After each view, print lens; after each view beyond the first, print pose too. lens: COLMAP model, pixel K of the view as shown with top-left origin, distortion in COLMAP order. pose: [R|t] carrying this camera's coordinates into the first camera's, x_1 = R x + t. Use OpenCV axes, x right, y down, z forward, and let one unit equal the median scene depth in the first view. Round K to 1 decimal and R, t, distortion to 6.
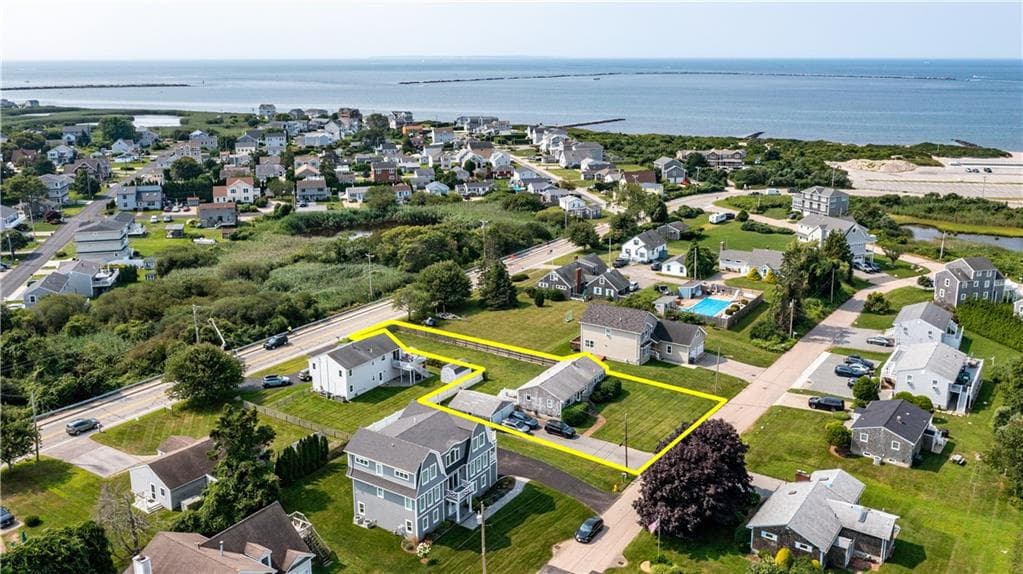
lens RADIAL K [[839.2, 0, 515.4], [0, 839.2, 259.8], [0, 0, 1]] dist [-0.009689, 0.001632]
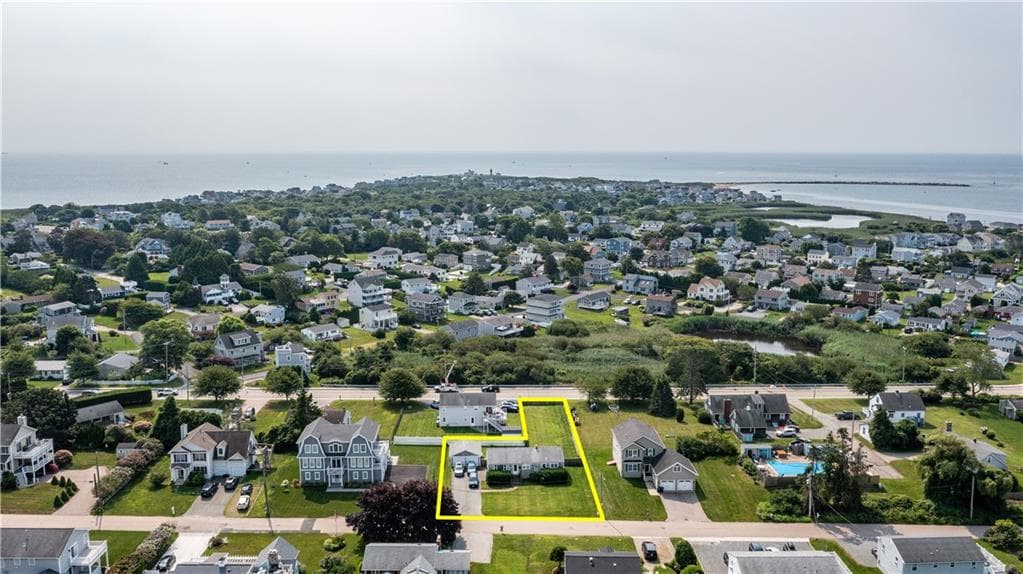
lens RADIAL K [[839.2, 0, 515.4], [0, 839.2, 259.8], [0, 0, 1]] dist [-0.009689, 0.001632]
pose [[0.573708, 0.113188, -0.811201, 0.479493], [-0.197532, 0.980292, -0.002919, -0.067001], [0.794884, 0.161912, 0.584760, 0.077842]]
